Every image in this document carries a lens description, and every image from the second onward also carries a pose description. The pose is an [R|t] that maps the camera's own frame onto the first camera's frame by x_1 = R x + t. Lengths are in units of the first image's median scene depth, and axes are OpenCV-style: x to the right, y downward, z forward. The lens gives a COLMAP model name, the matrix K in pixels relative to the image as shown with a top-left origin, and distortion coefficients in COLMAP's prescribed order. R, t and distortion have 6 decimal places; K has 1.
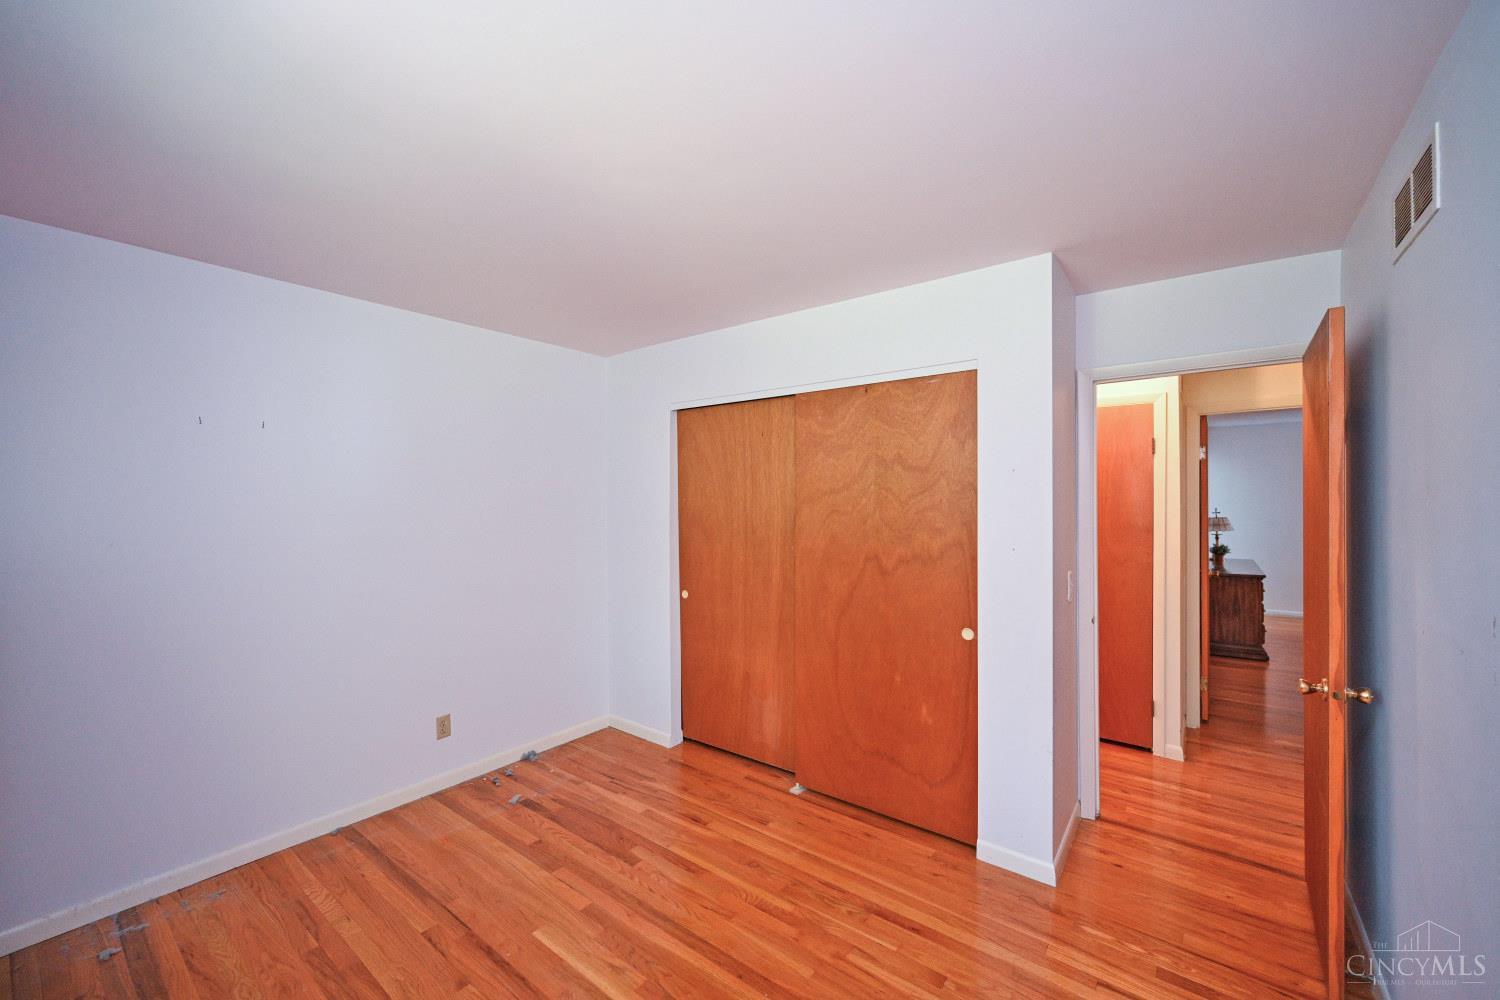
lens RADIAL K [[594.2, 0, 753.5], [0, 594.2, 500.9], [0, 0, 1]] dist [-0.001217, 0.000222]
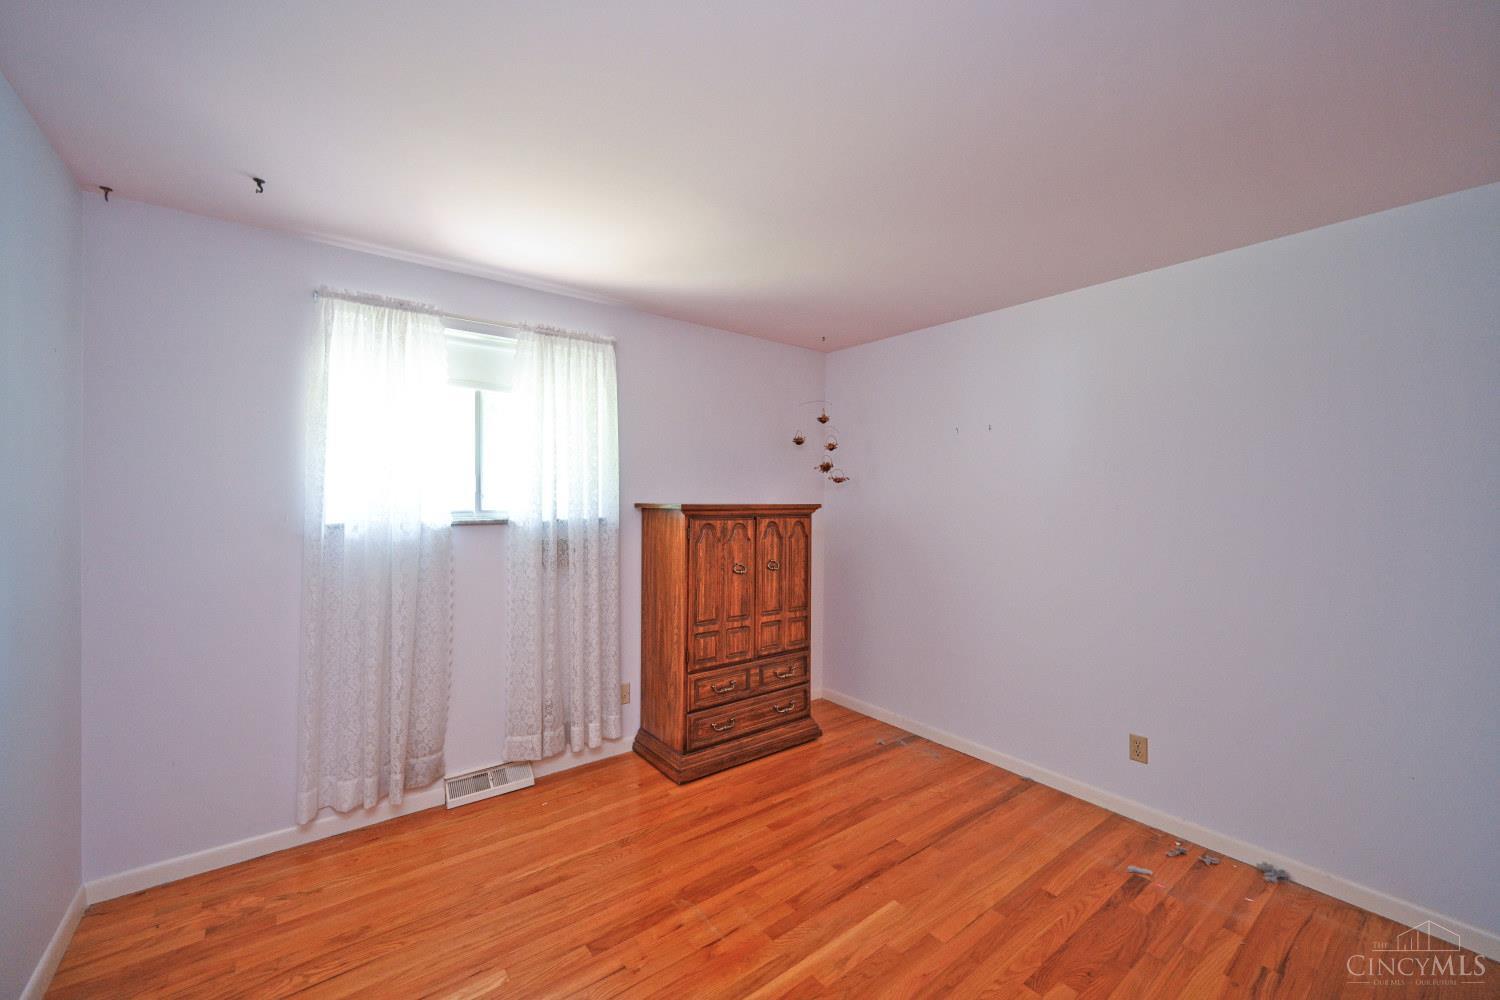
lens RADIAL K [[594.2, 0, 753.5], [0, 594.2, 500.9], [0, 0, 1]] dist [-0.001217, 0.000222]
pose [[-0.252951, 0.009007, -0.967437, 0.560523], [-0.010741, 0.999869, 0.012117, 0.018392], [0.967419, 0.013457, -0.252821, 0.831191]]
